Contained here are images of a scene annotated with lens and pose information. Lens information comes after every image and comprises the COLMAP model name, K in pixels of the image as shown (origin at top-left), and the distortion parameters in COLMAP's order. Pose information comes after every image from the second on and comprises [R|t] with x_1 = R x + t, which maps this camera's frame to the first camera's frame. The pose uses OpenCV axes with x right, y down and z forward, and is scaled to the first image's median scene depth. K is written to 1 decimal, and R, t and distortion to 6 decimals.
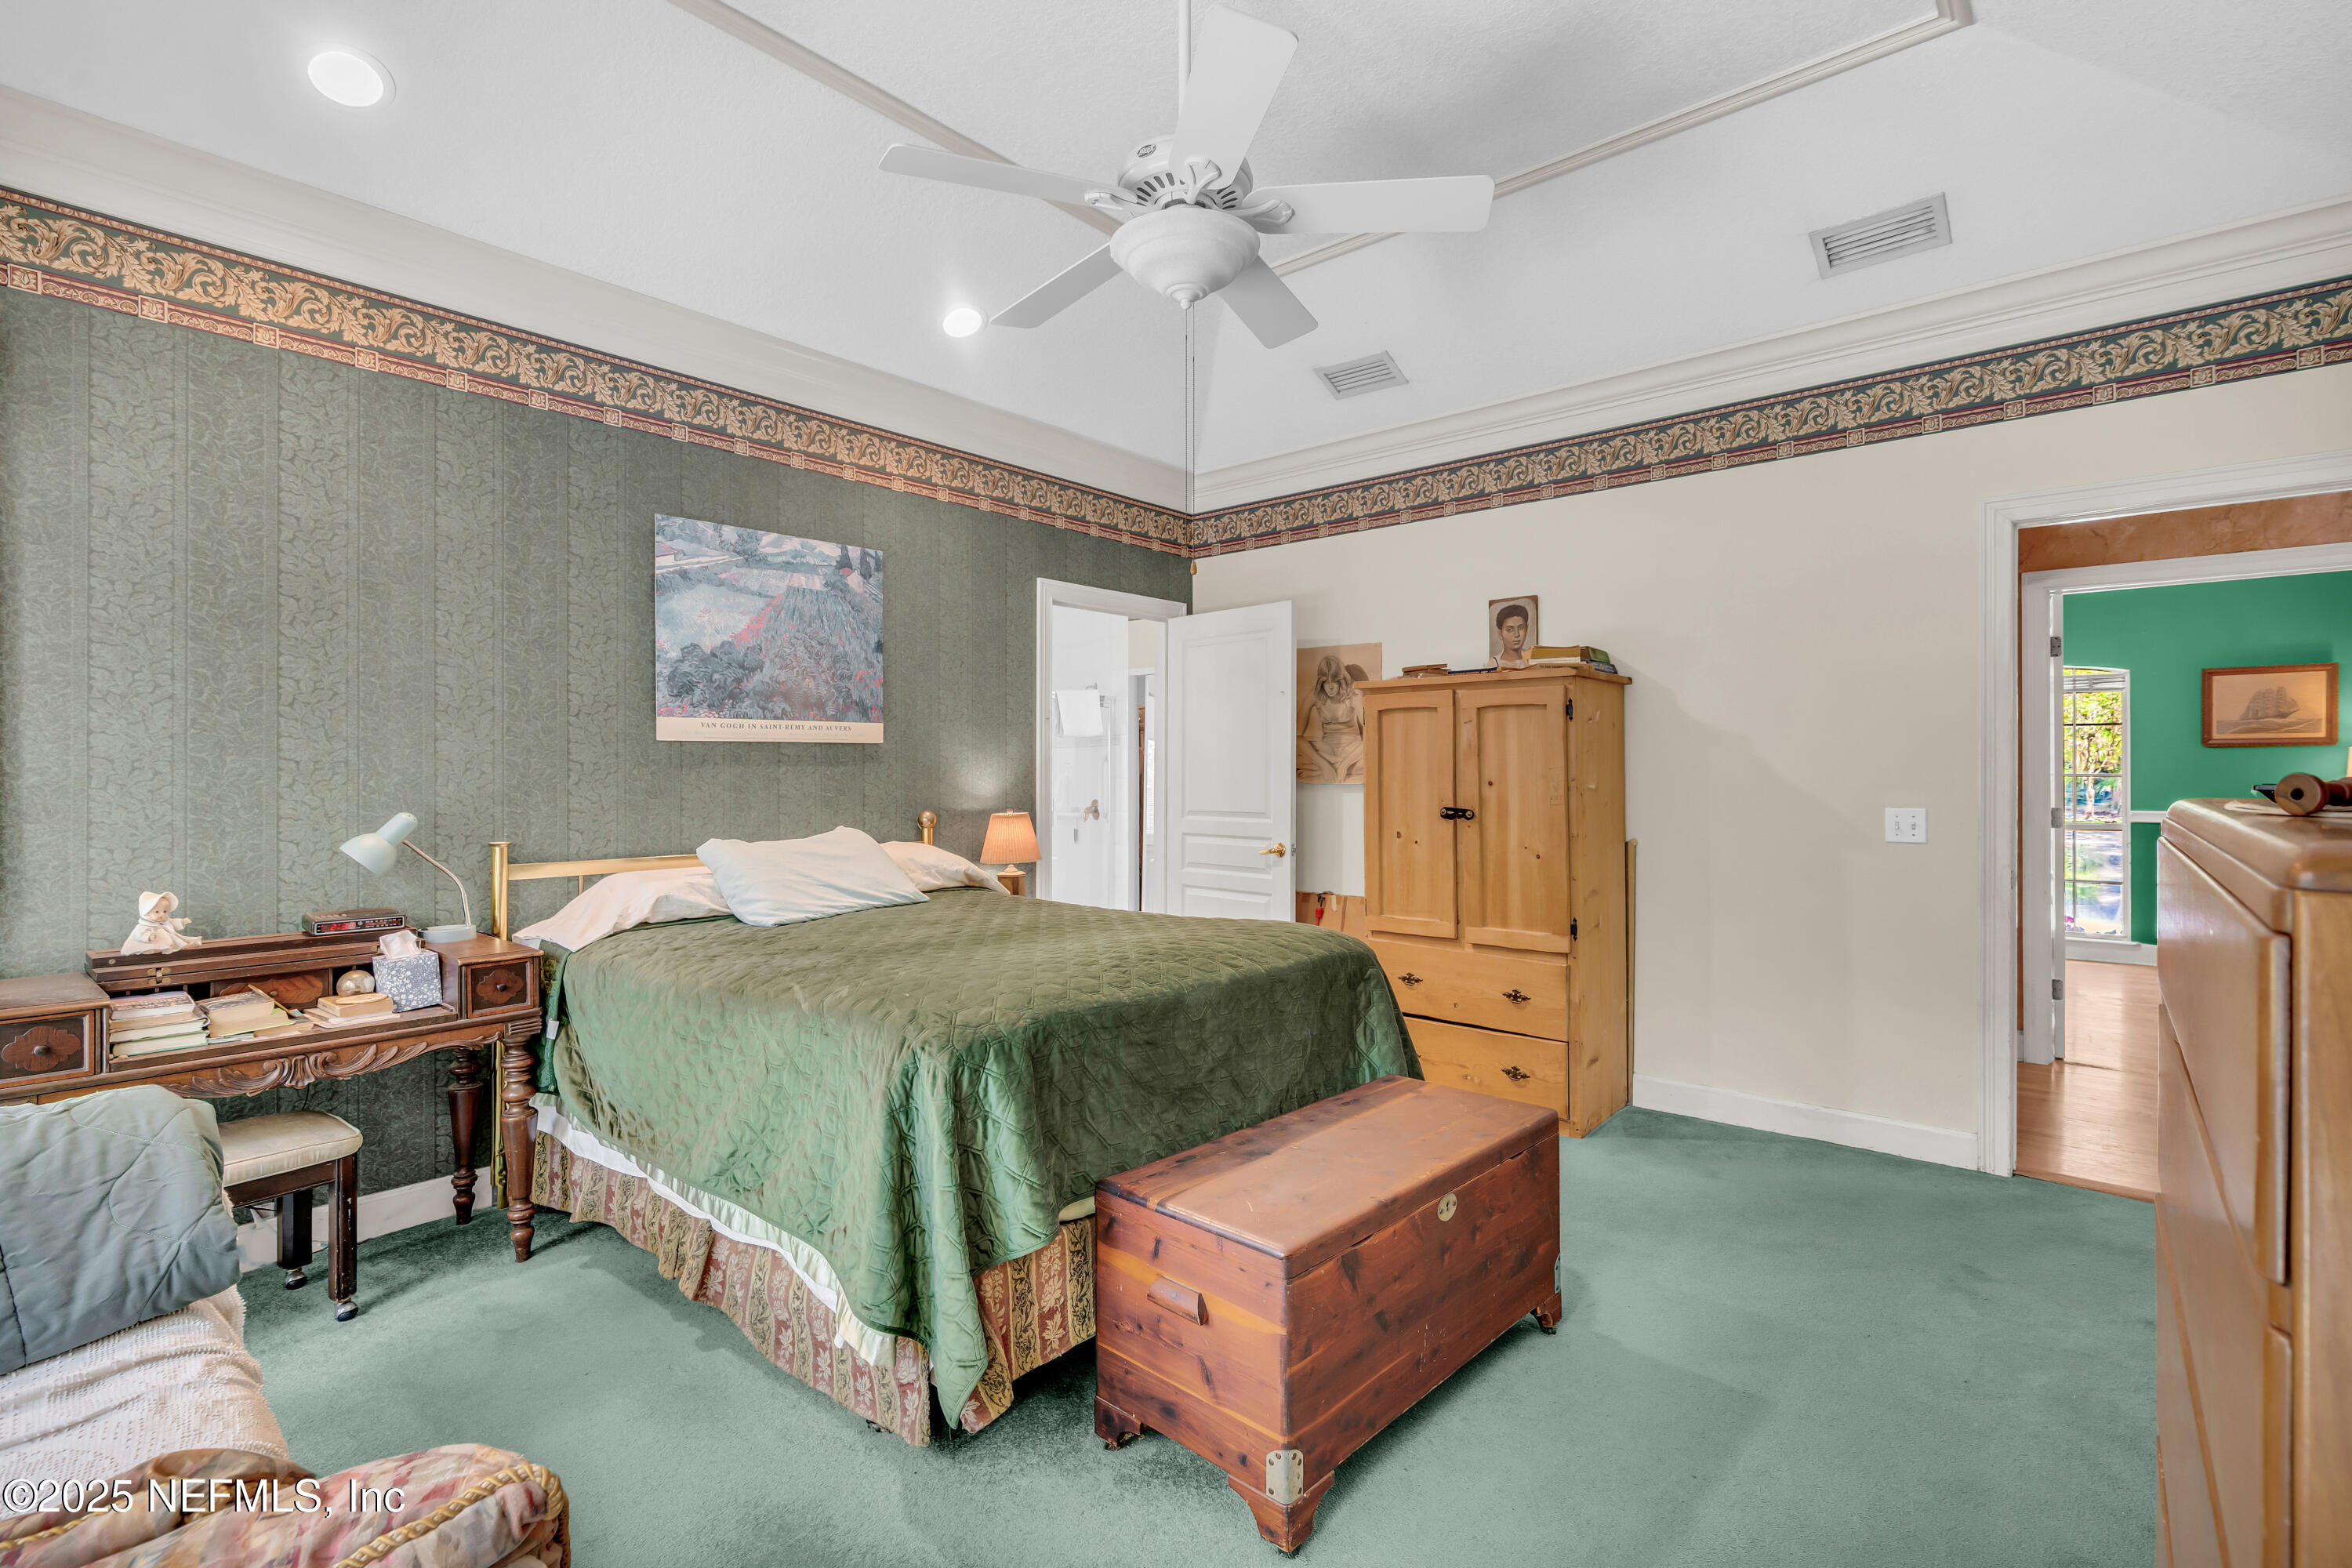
lens RADIAL K [[1071.4, 0, 1175.5], [0, 1071.4, 779.8], [0, 0, 1]] dist [-0.000138, -0.000035]
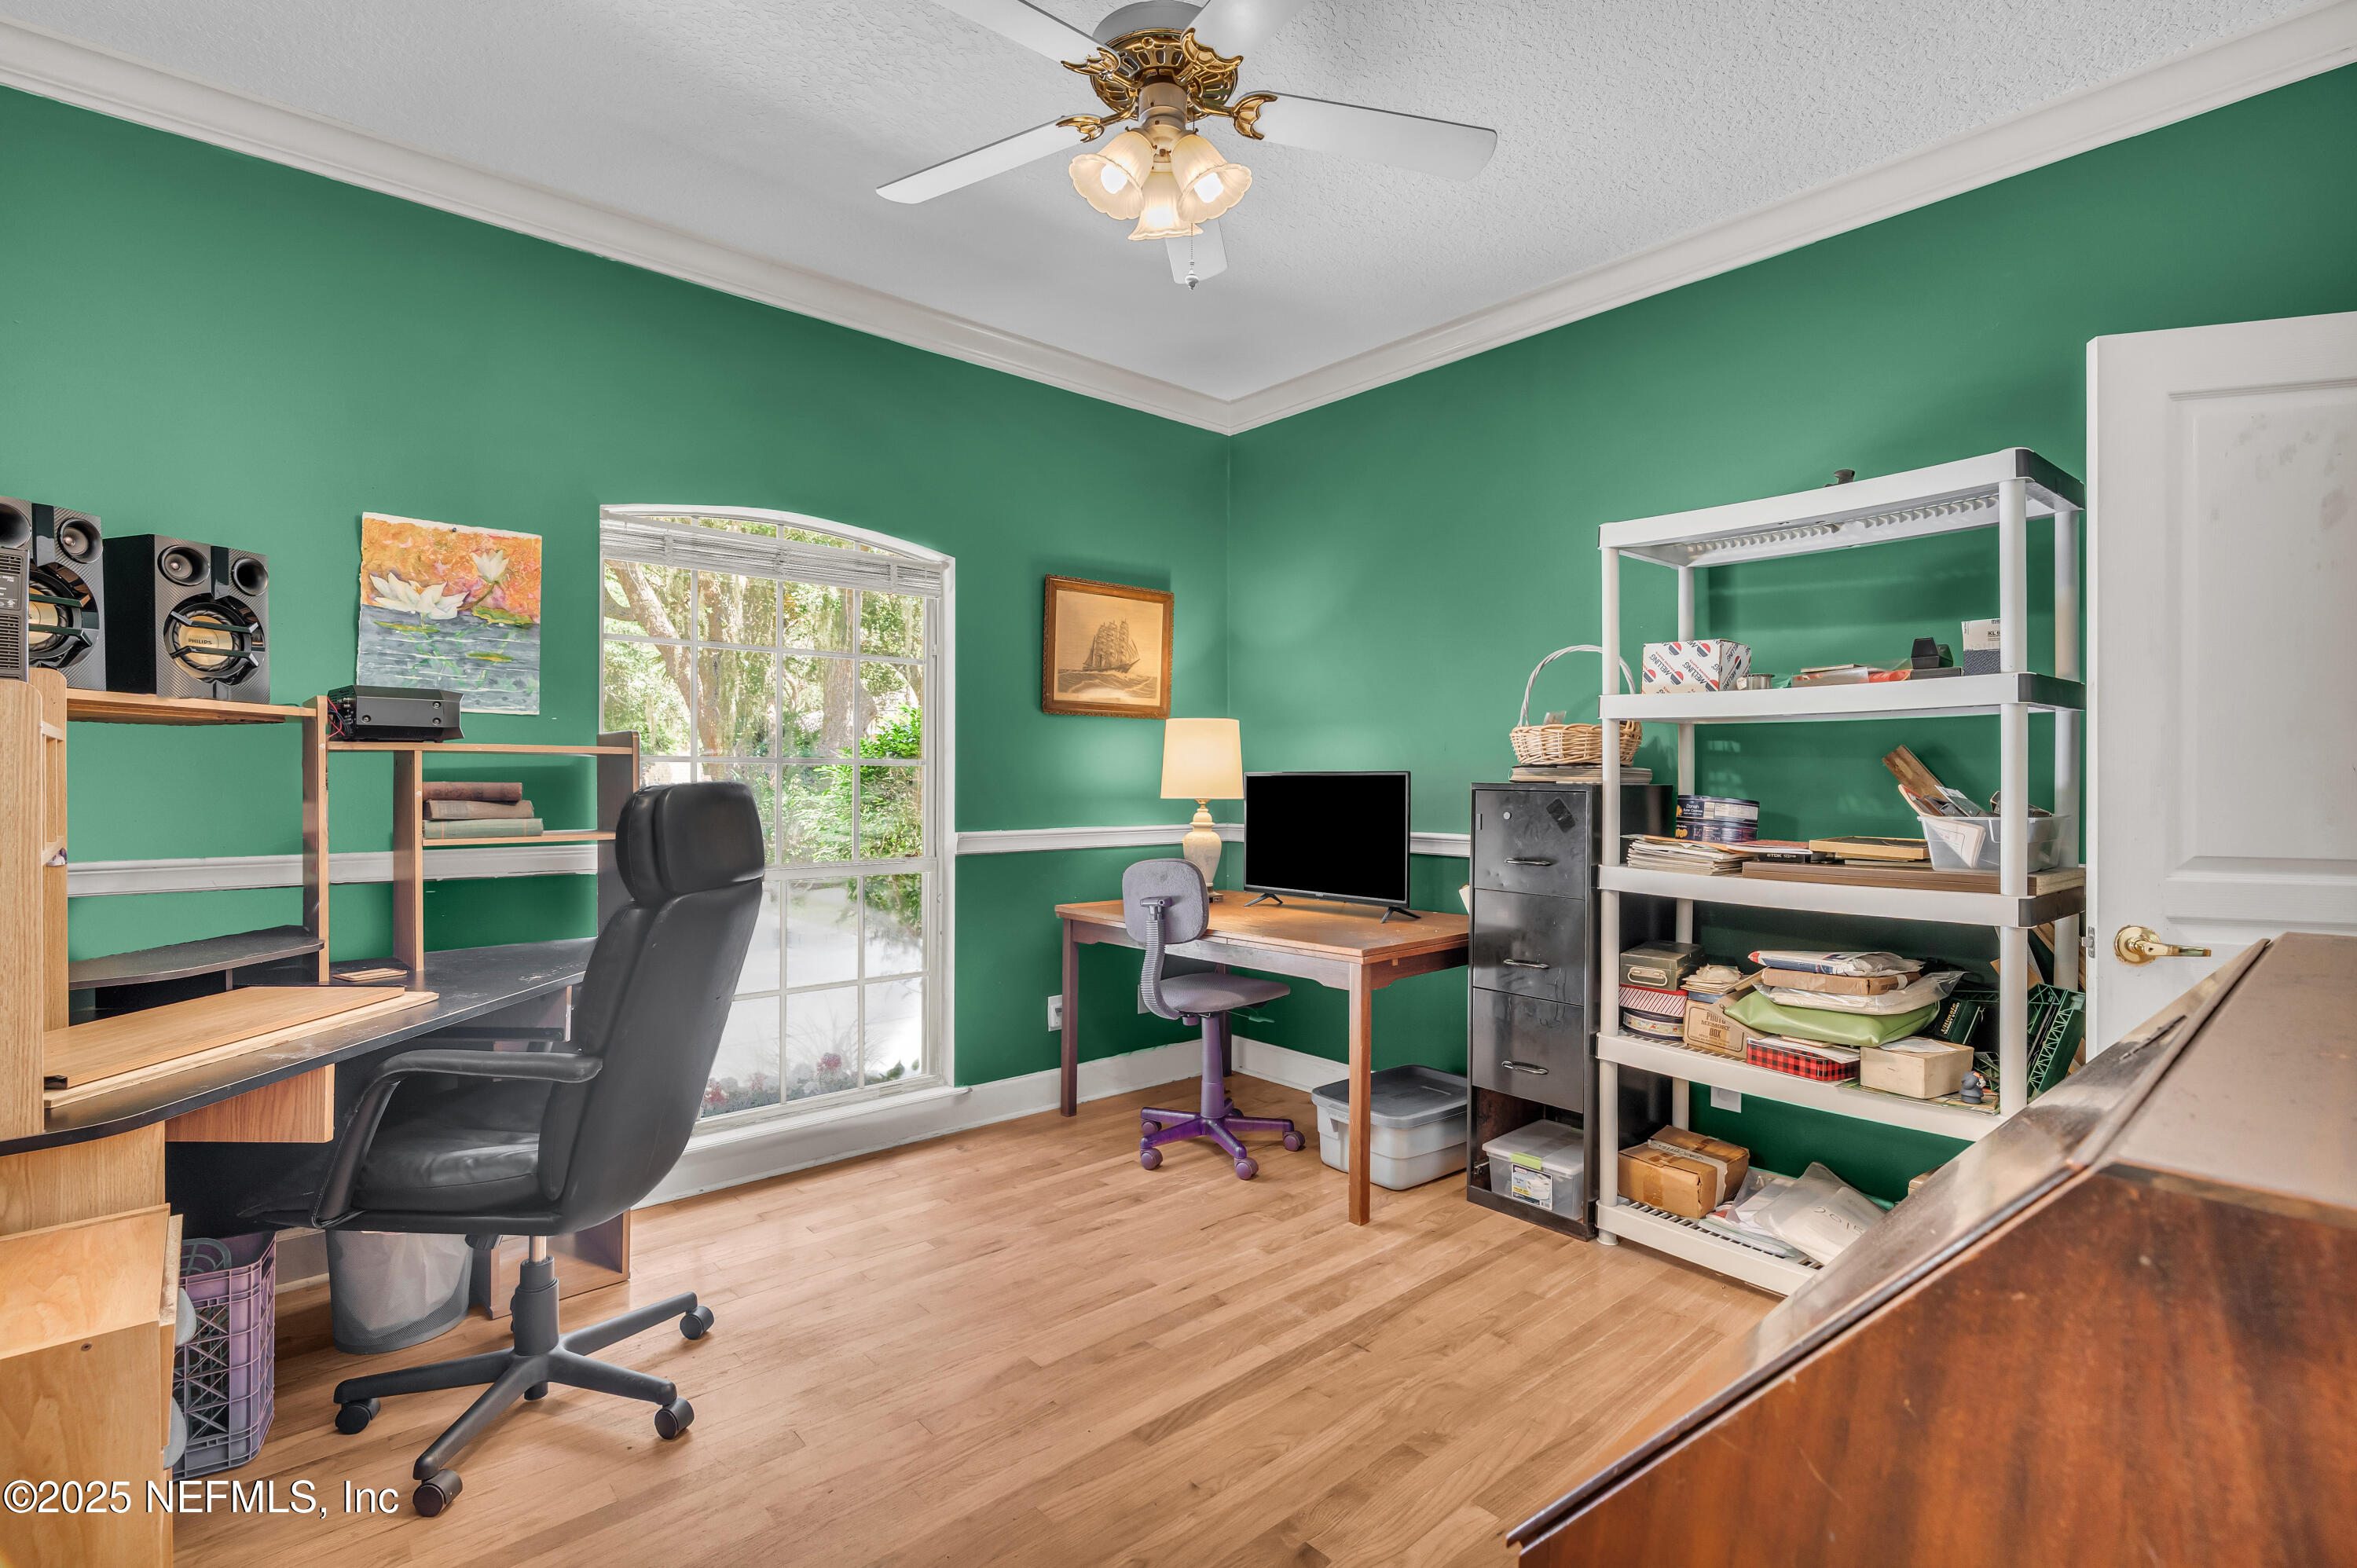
lens RADIAL K [[1073.6, 0, 1177.9], [0, 1073.6, 780.1], [0, 0, 1]] dist [-0.000138, -0.000035]
pose [[0.132281, 0.001034, 0.991212, 0.413882], [0.000106, 0.999999, -0.001057, 0.004878], [-0.991212, 0.000245, 0.132280, 0.864108]]
